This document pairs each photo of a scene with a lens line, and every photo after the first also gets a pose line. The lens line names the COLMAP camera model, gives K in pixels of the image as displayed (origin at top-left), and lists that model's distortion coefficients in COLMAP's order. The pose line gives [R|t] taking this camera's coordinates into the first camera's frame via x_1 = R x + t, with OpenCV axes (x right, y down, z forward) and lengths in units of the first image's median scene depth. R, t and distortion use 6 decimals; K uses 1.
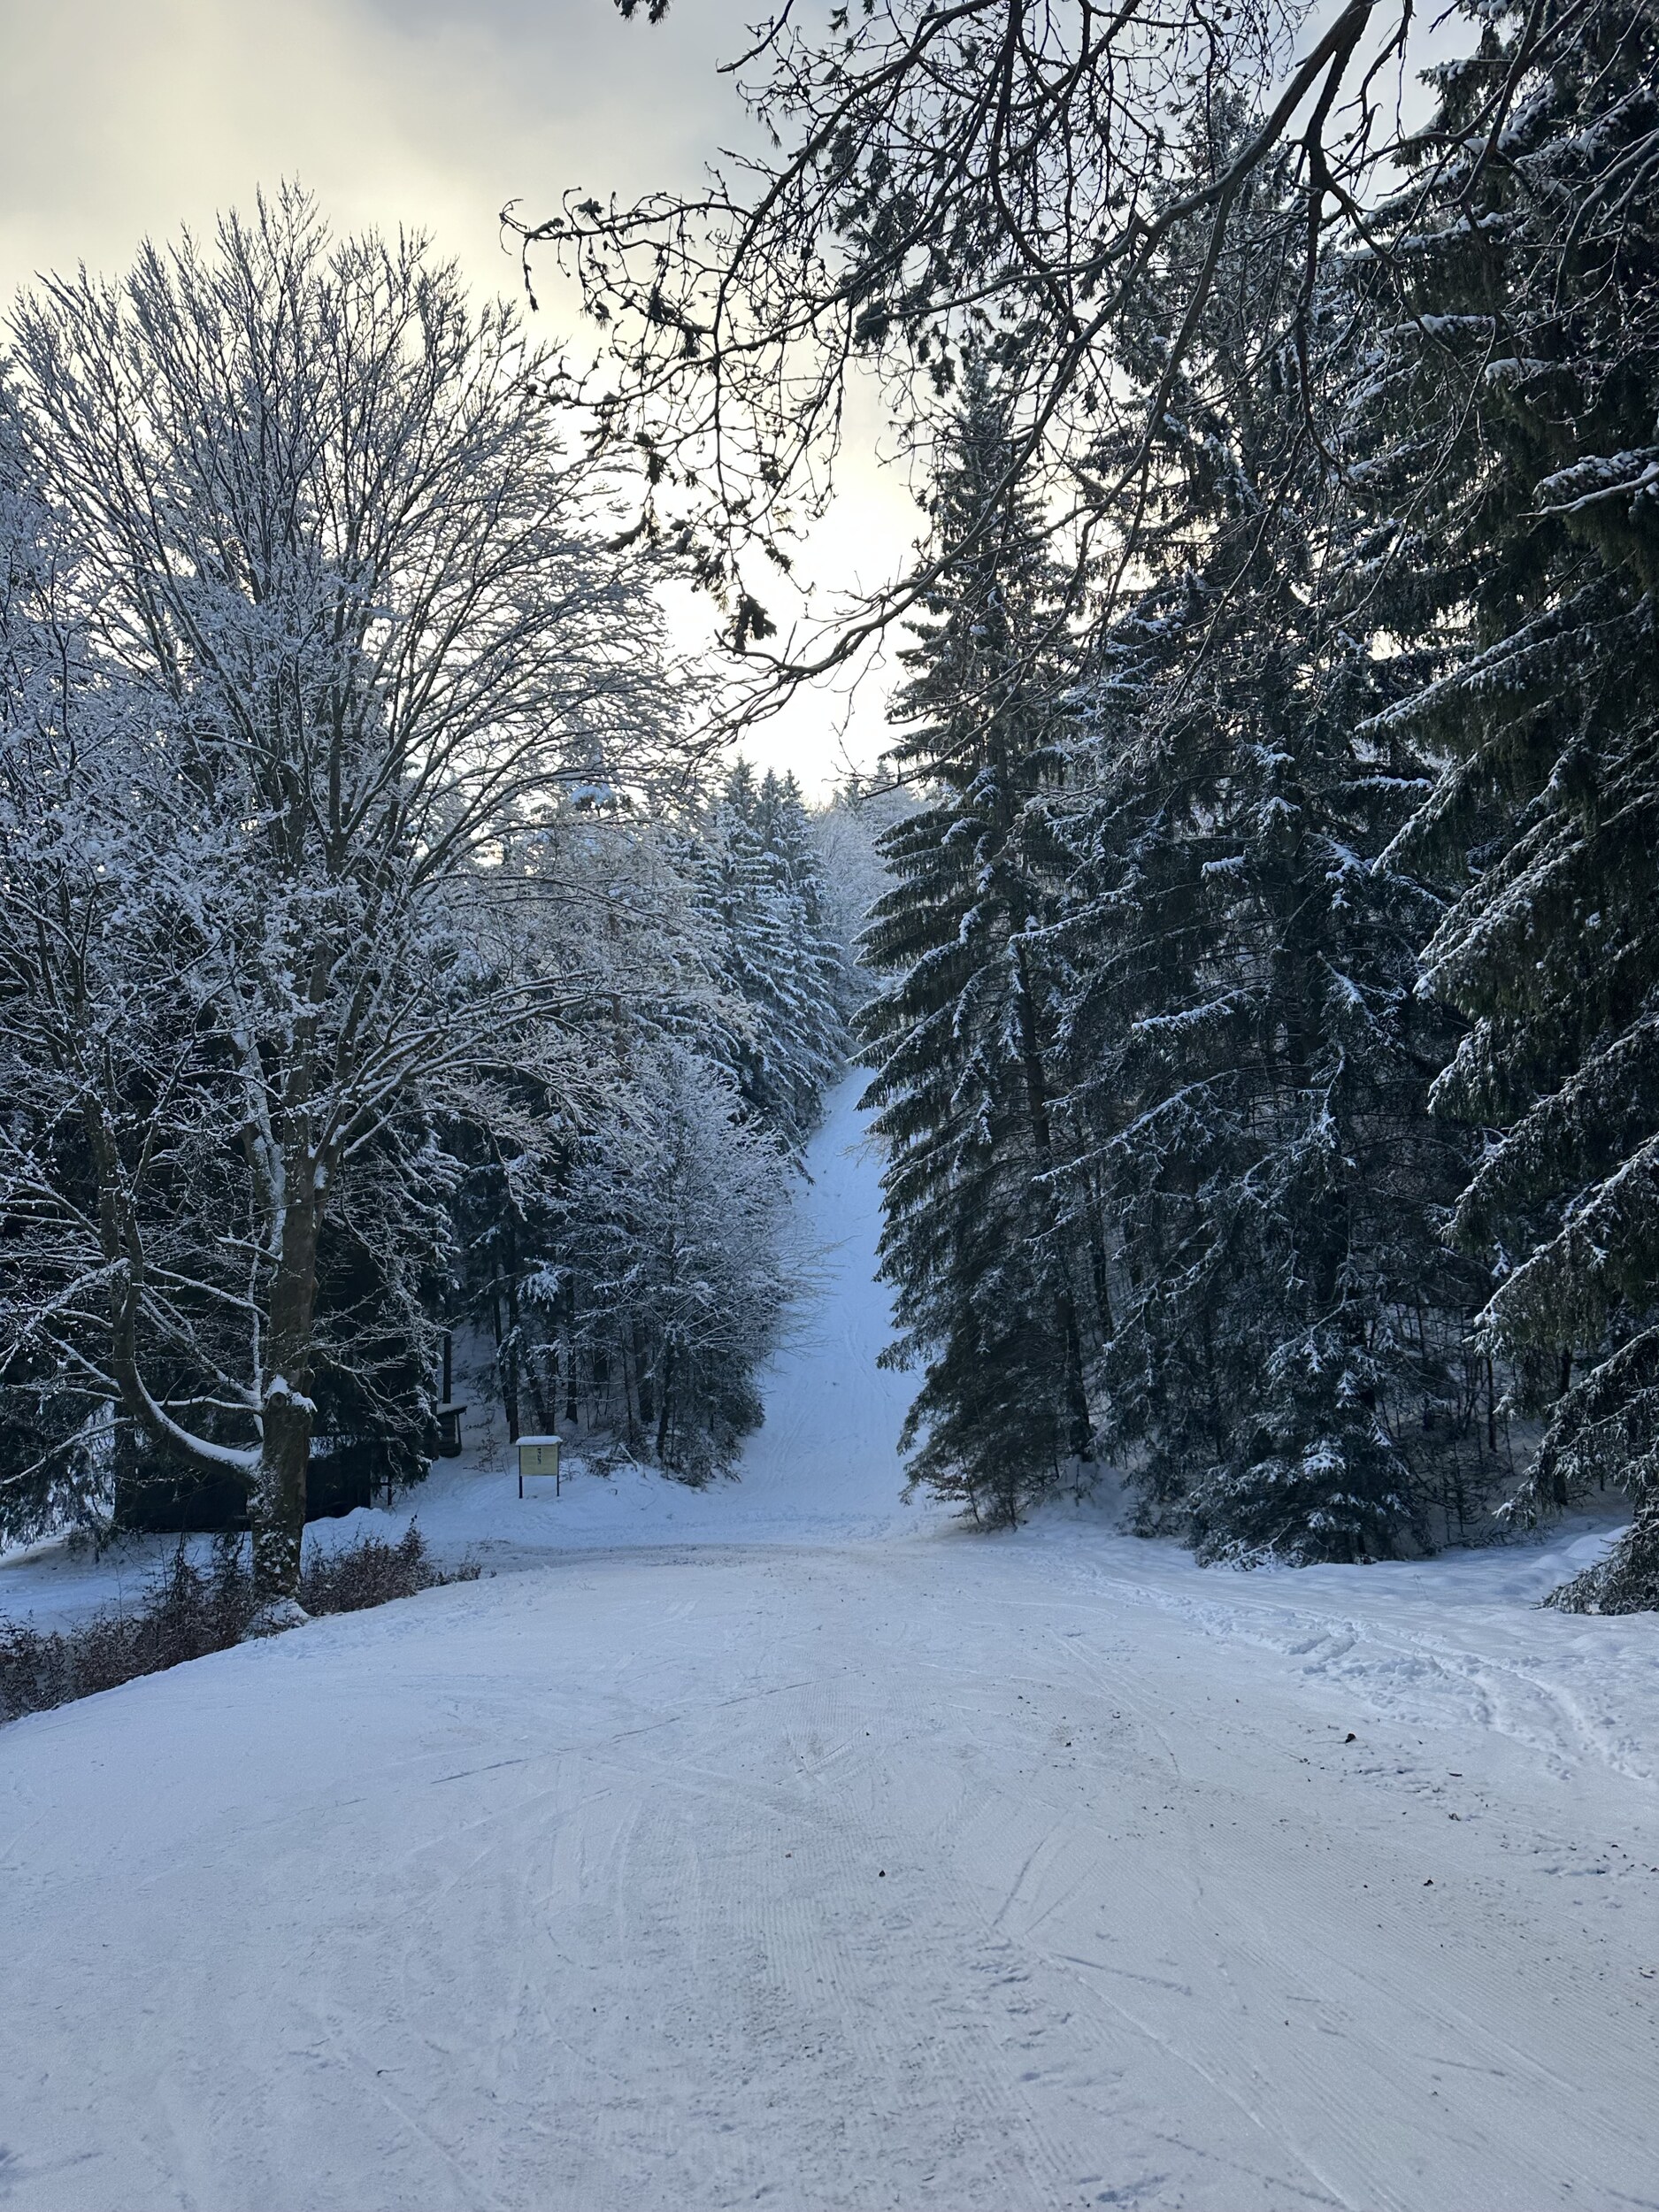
lens RADIAL K [[1564.7, 0, 829.7], [0, 1564.7, 1109.6], [0, 0, 1]] dist [-0.001177, -0.002245]
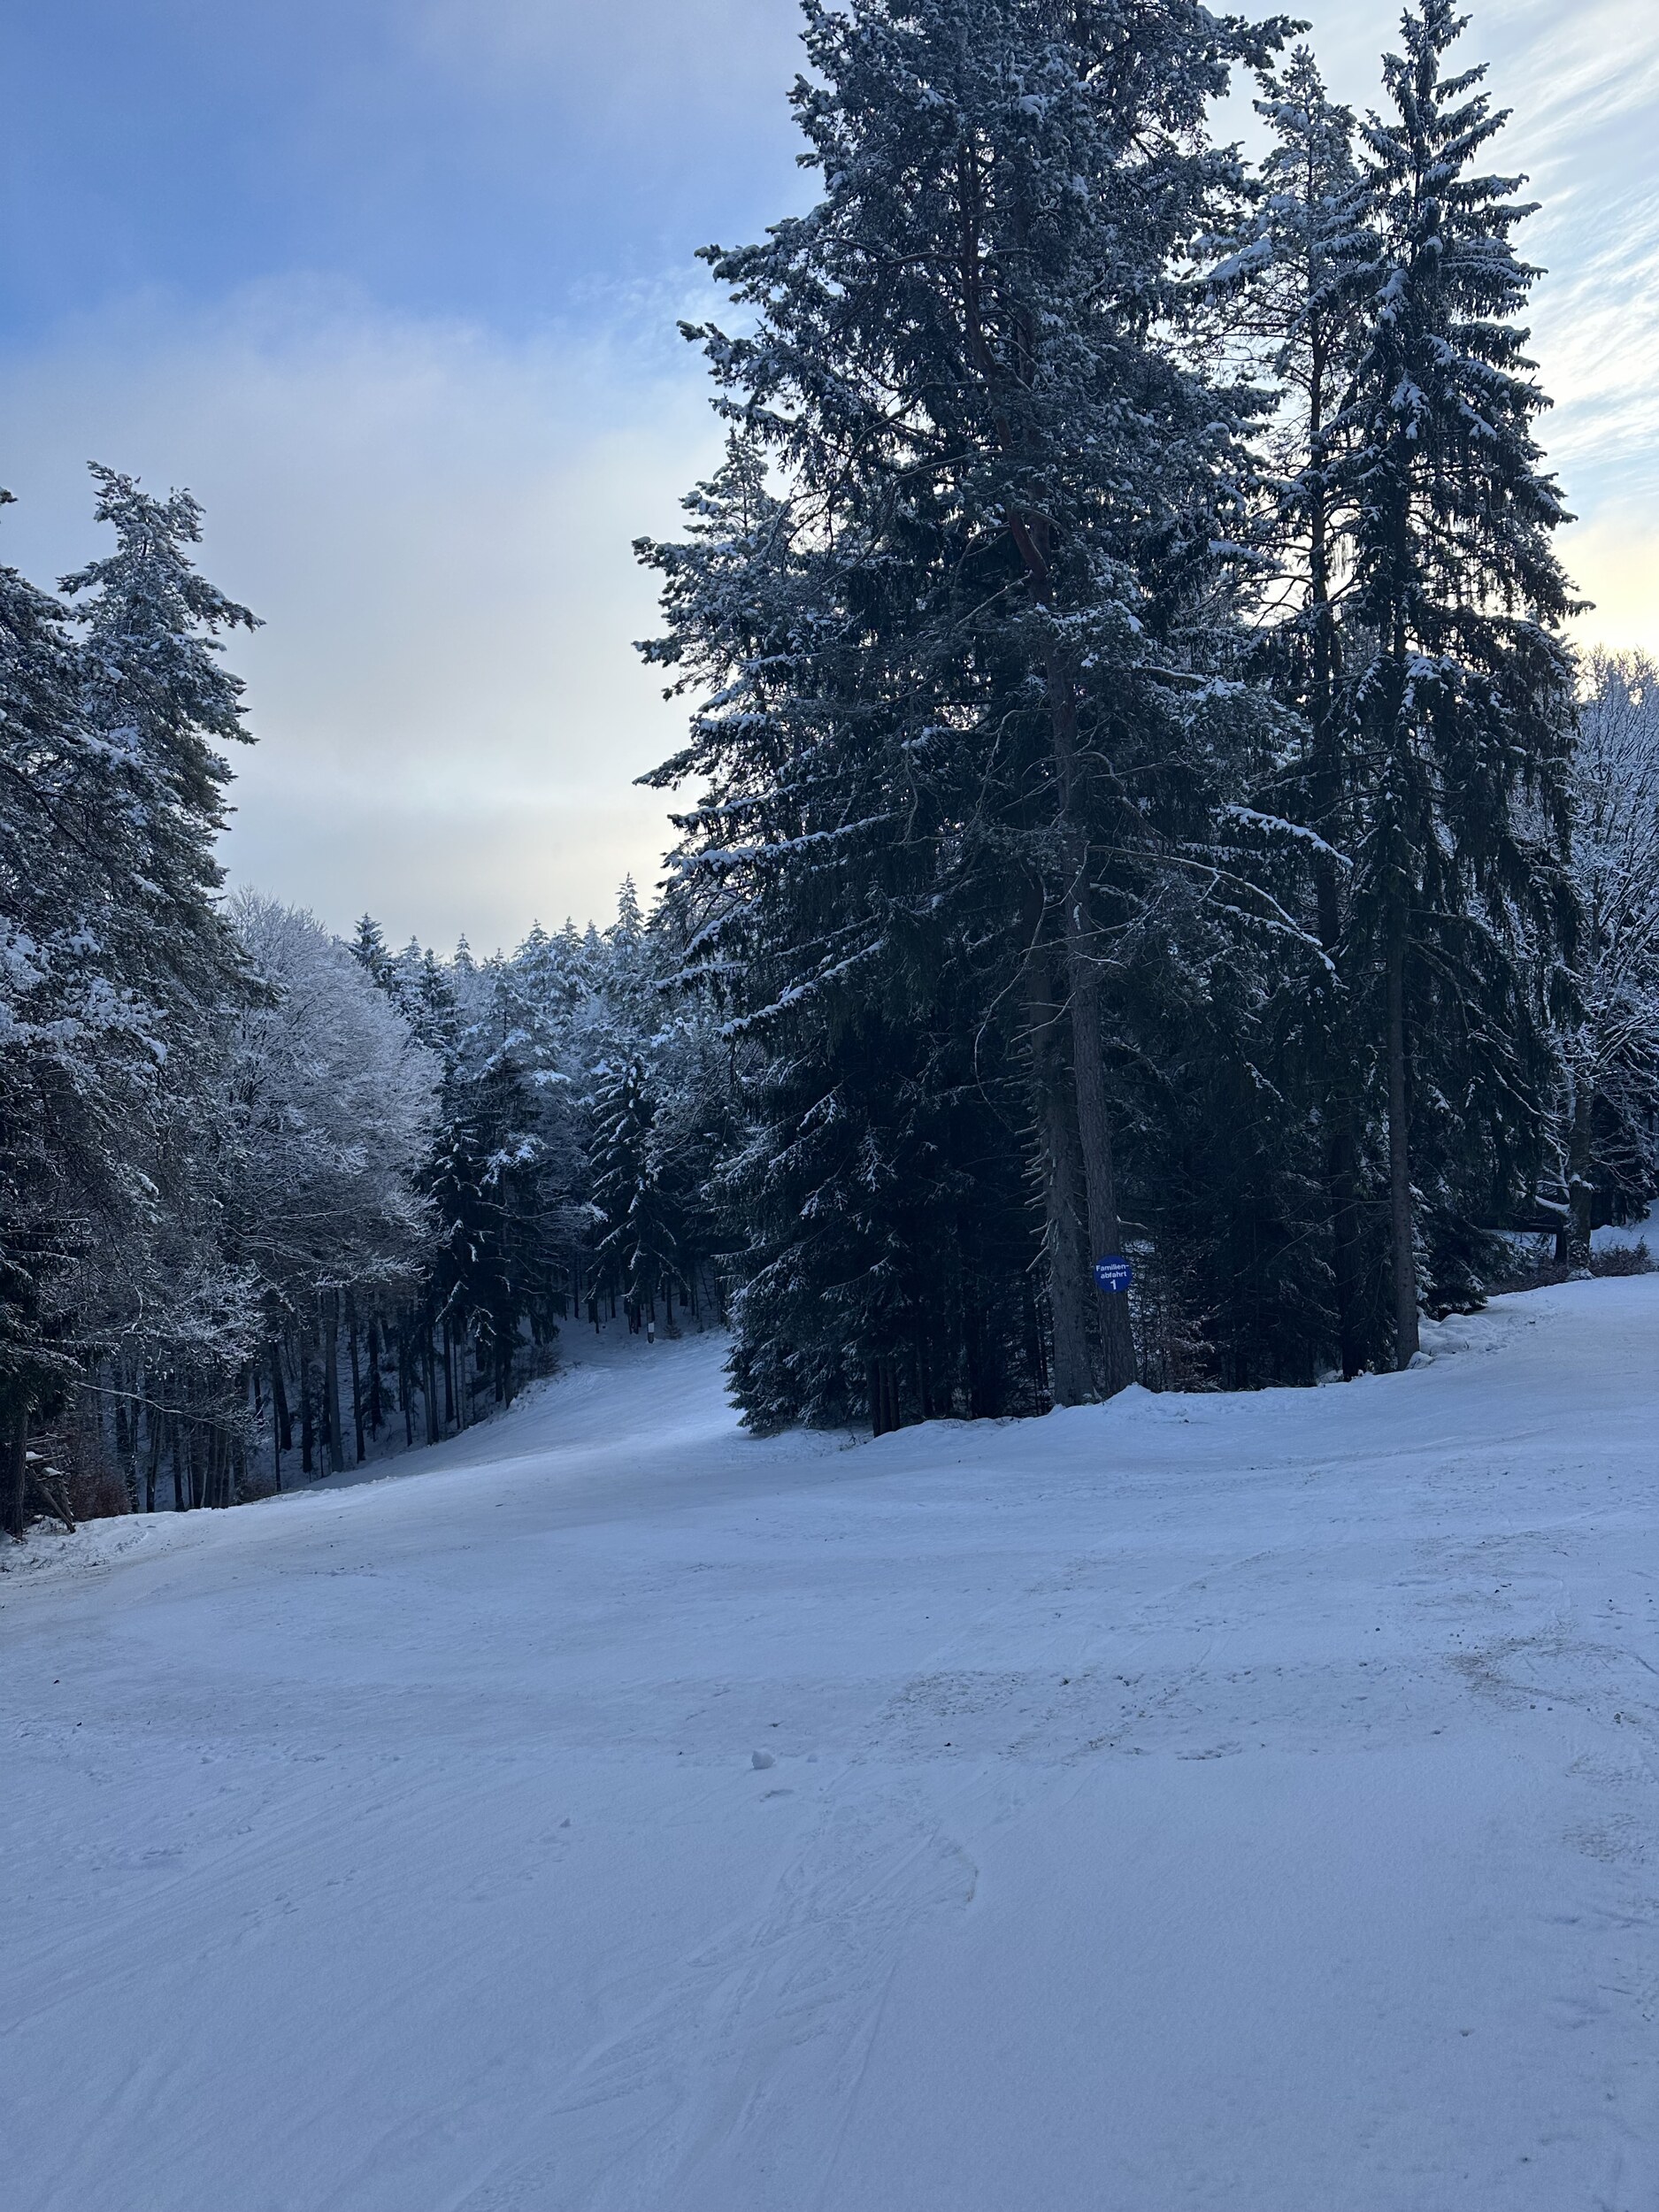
lens RADIAL K [[1564.7, 0, 832.7], [0, 1564.7, 1108.5], [0, 0, 1]] dist [-0.001177, -0.002245]
pose [[0.743066, 0.023123, -0.668818, 0.360790], [0.115977, 0.979831, 0.162727, -0.414453], [0.659092, -0.198485, 0.725398, -1.331146]]
